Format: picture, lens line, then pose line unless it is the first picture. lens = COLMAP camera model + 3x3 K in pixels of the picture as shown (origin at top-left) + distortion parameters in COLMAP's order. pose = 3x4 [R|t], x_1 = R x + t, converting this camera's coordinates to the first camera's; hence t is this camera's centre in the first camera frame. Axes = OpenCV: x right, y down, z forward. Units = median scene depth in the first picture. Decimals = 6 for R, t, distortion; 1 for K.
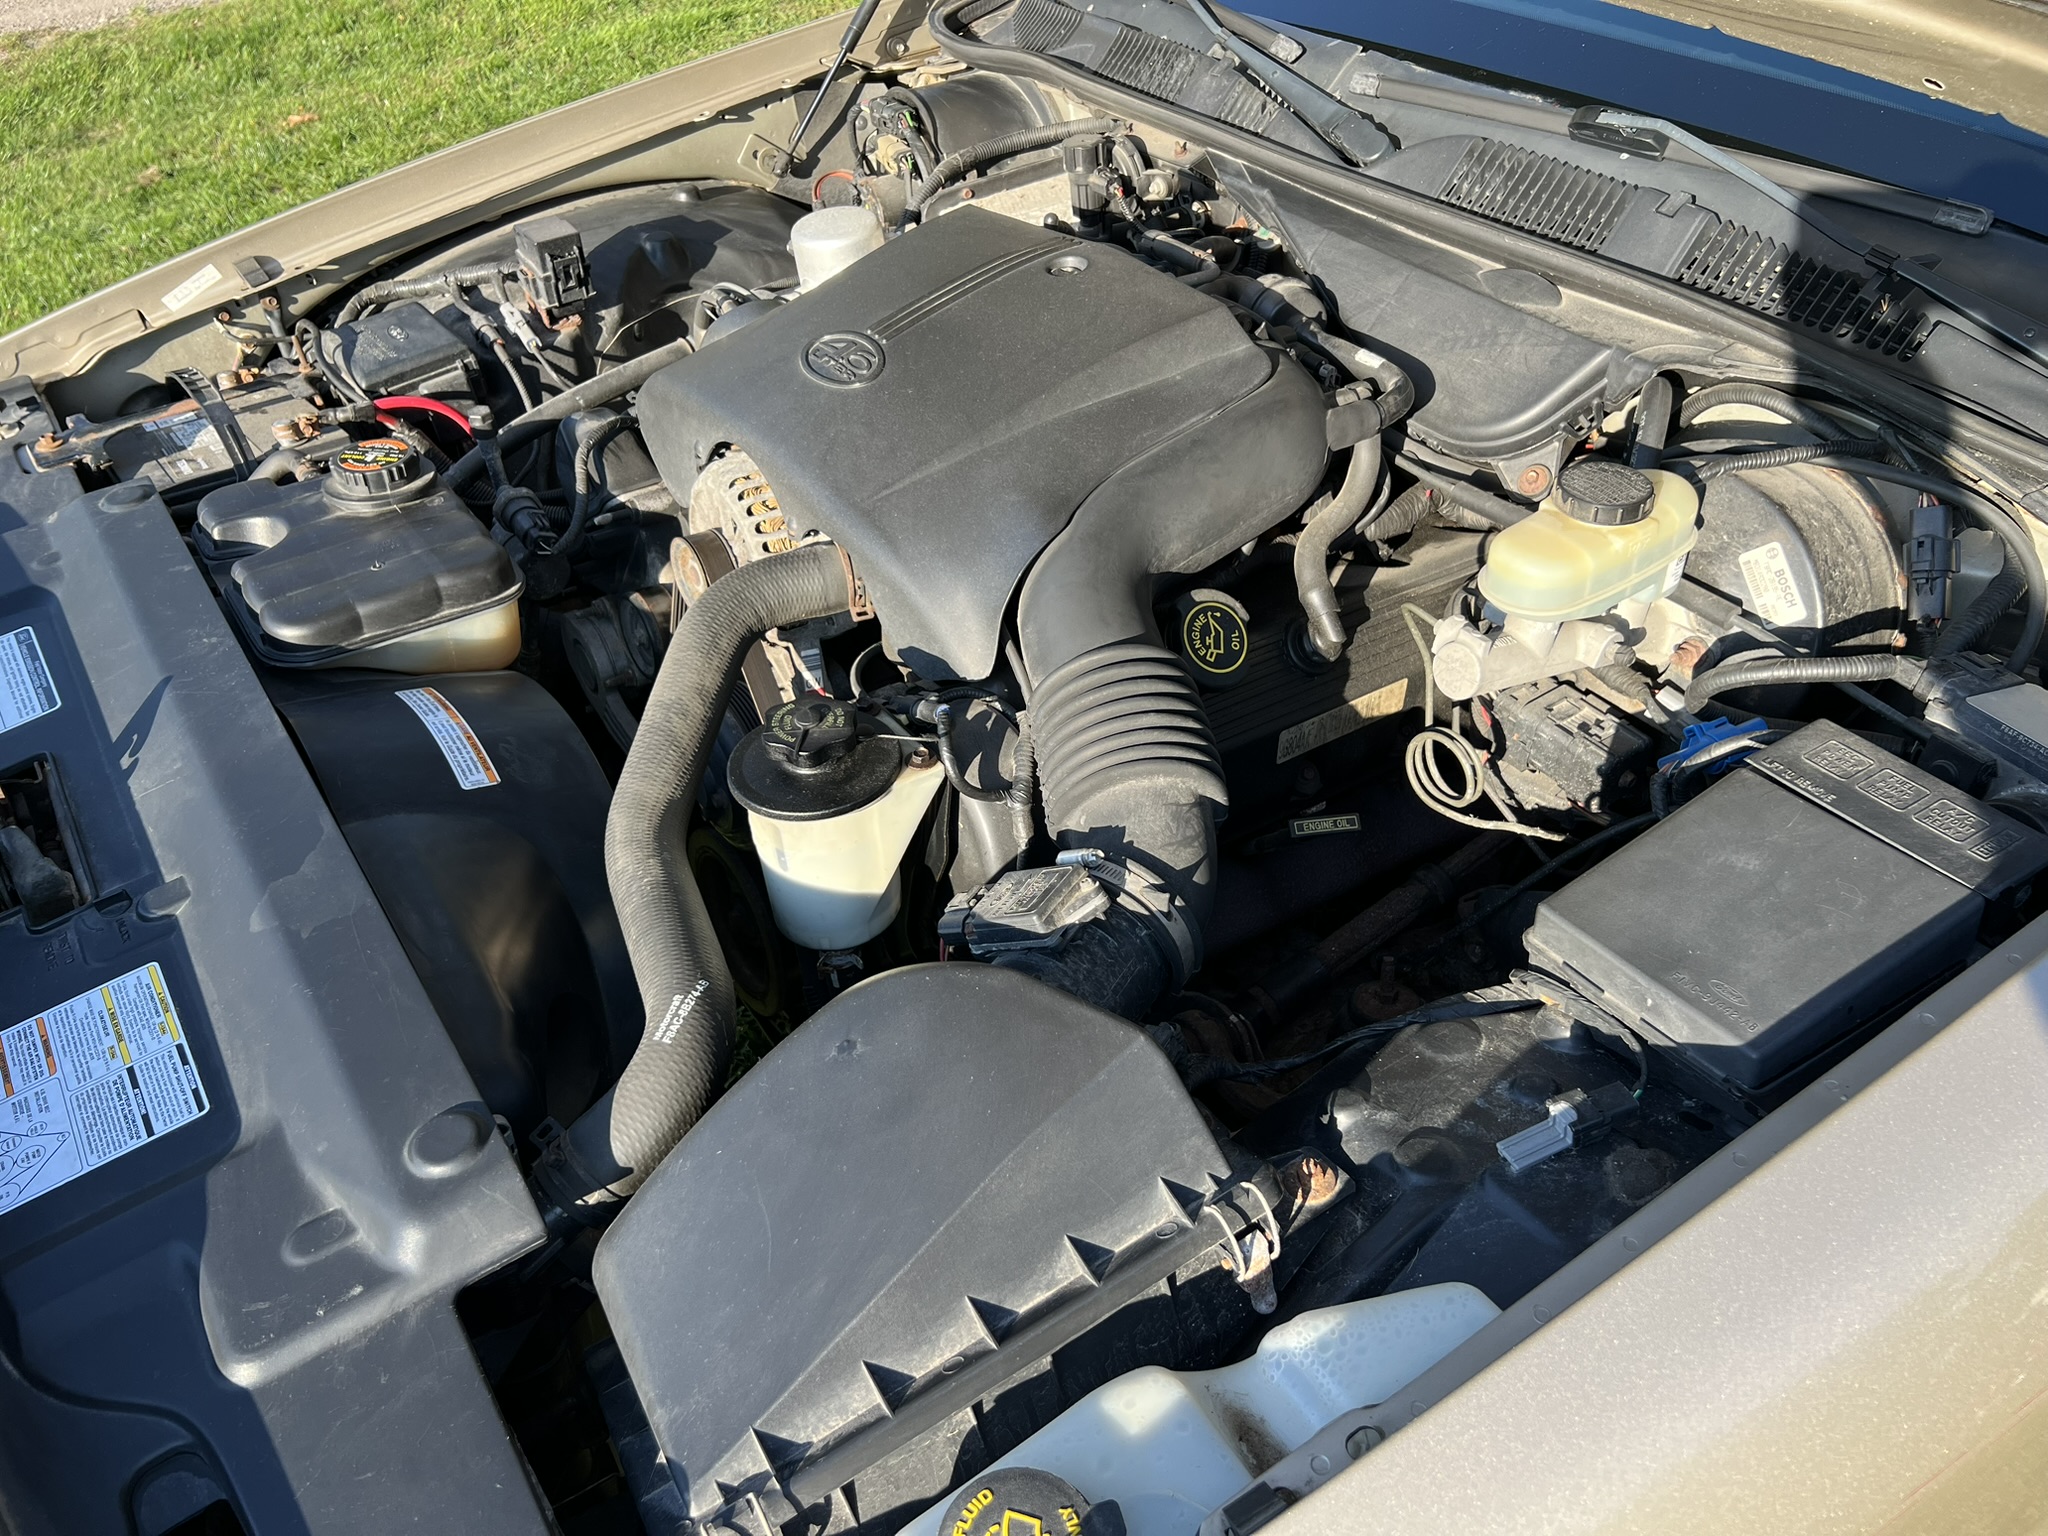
lens RADIAL K [[1527.5, 0, 1028.9], [0, 1527.5, 769.5], [0, 0, 1]] dist [0.022254, -0.007399]
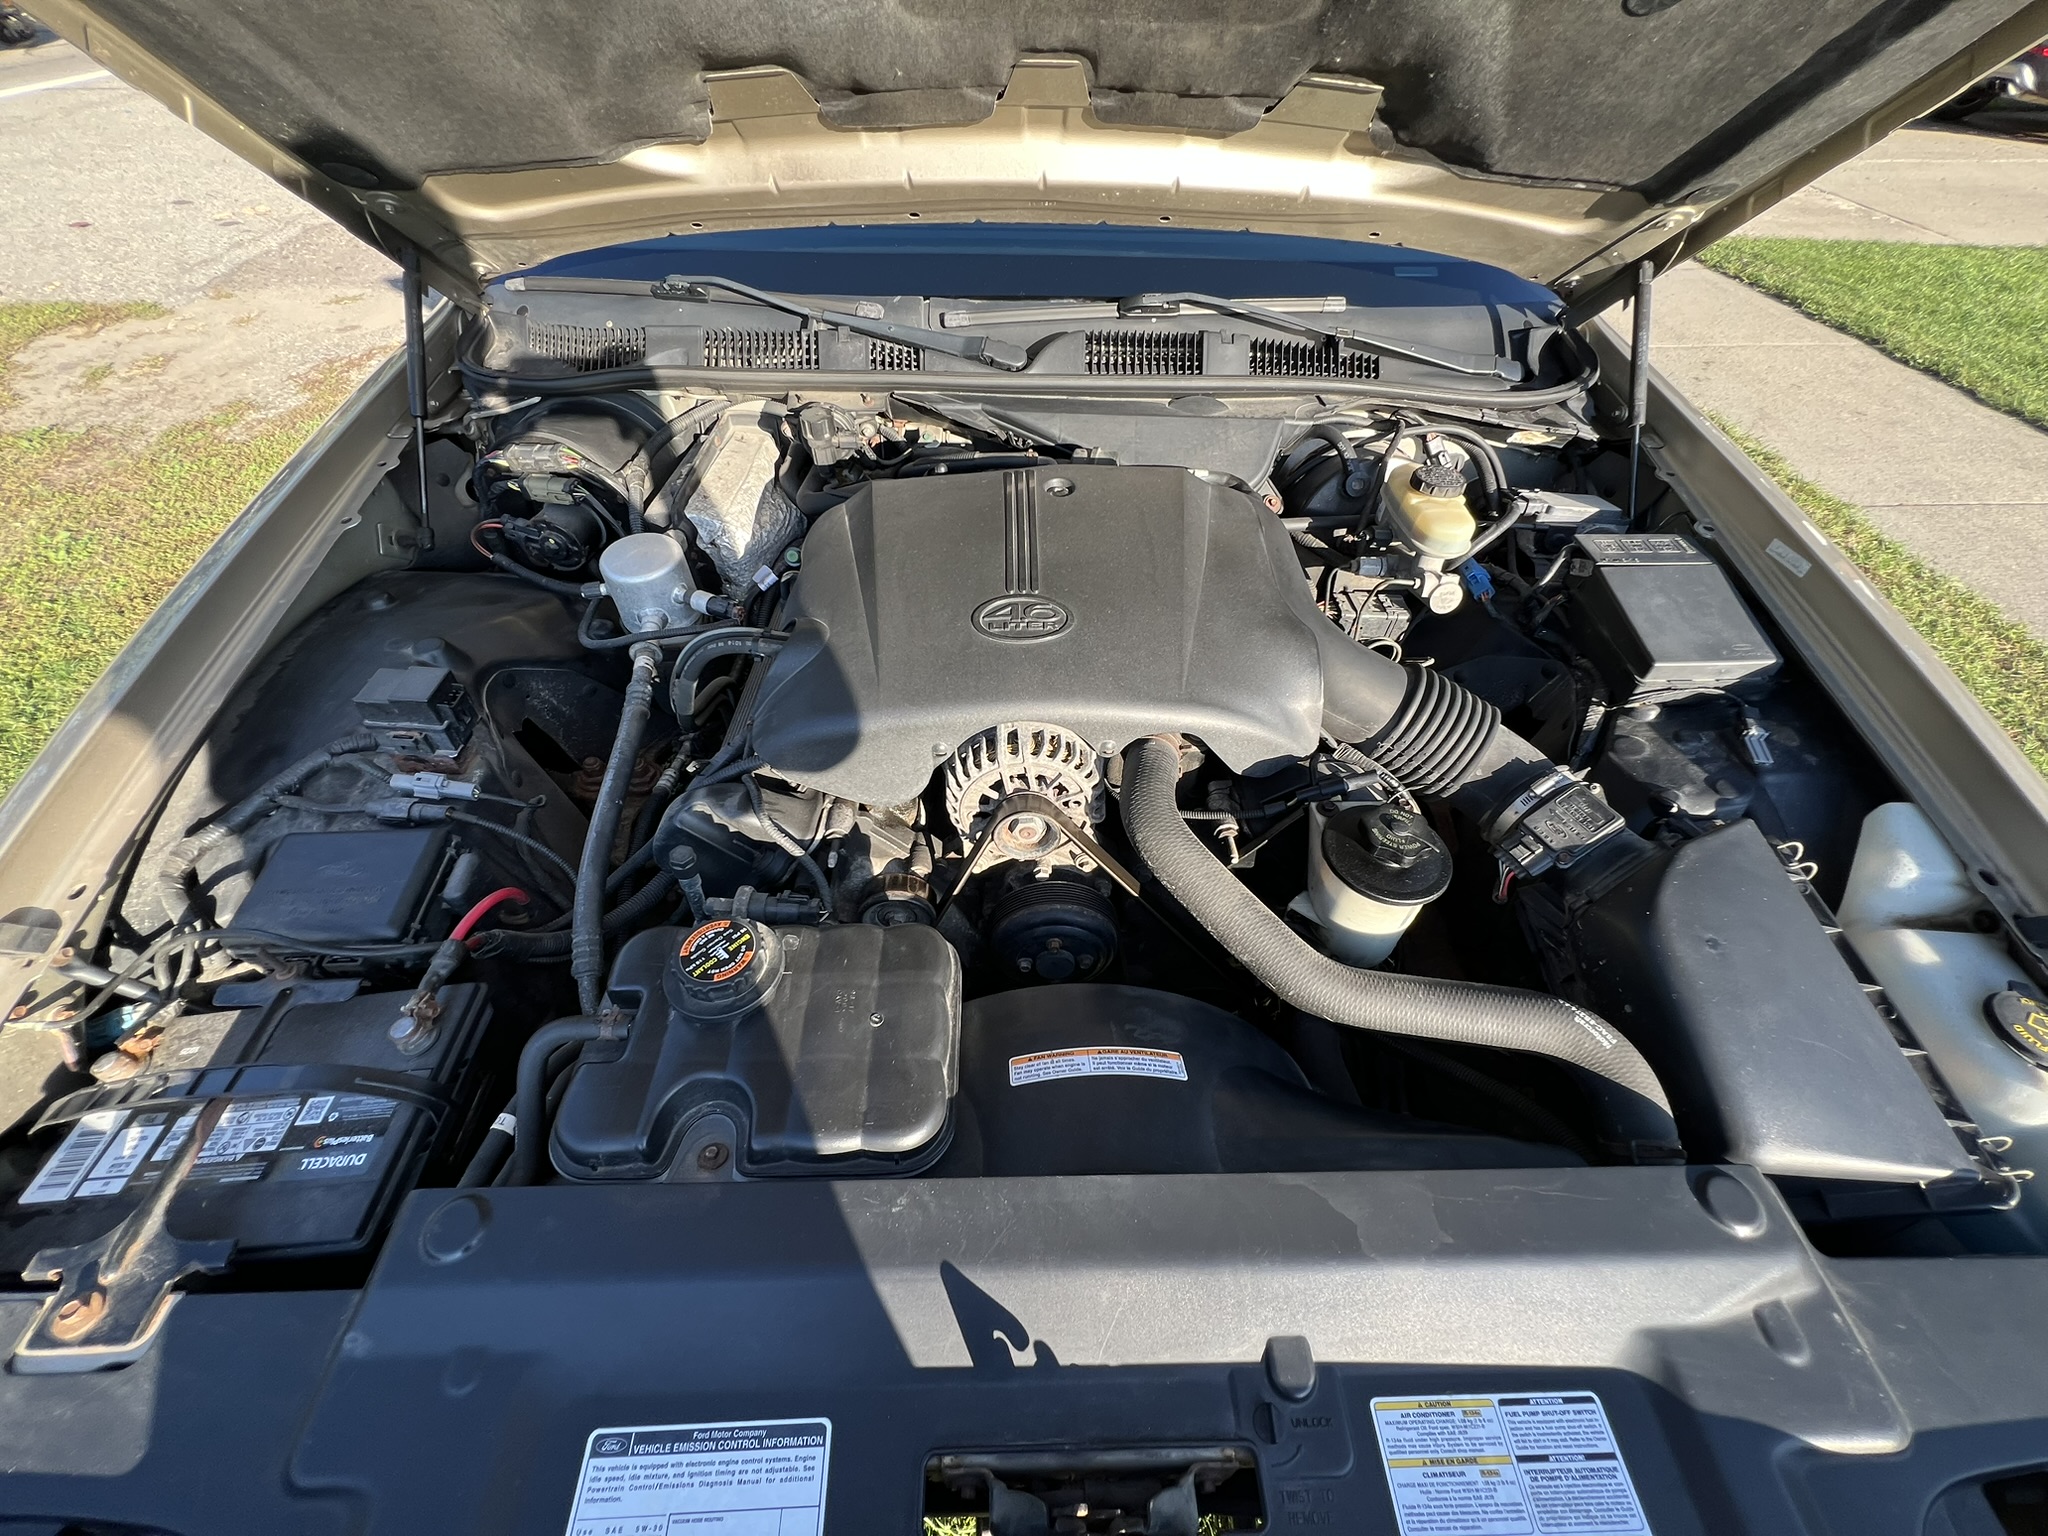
lens RADIAL K [[819.1, 0, 1024.0], [0, 819.1, 768.0], [0, 0, 1]] dist [0.000352, 0.000673]
pose [[0.554019, -0.566382, 0.610143, -0.798116], [0.499810, 0.812408, 0.300305, -0.495149], [-0.665773, 0.138581, 0.733172, 0.707970]]
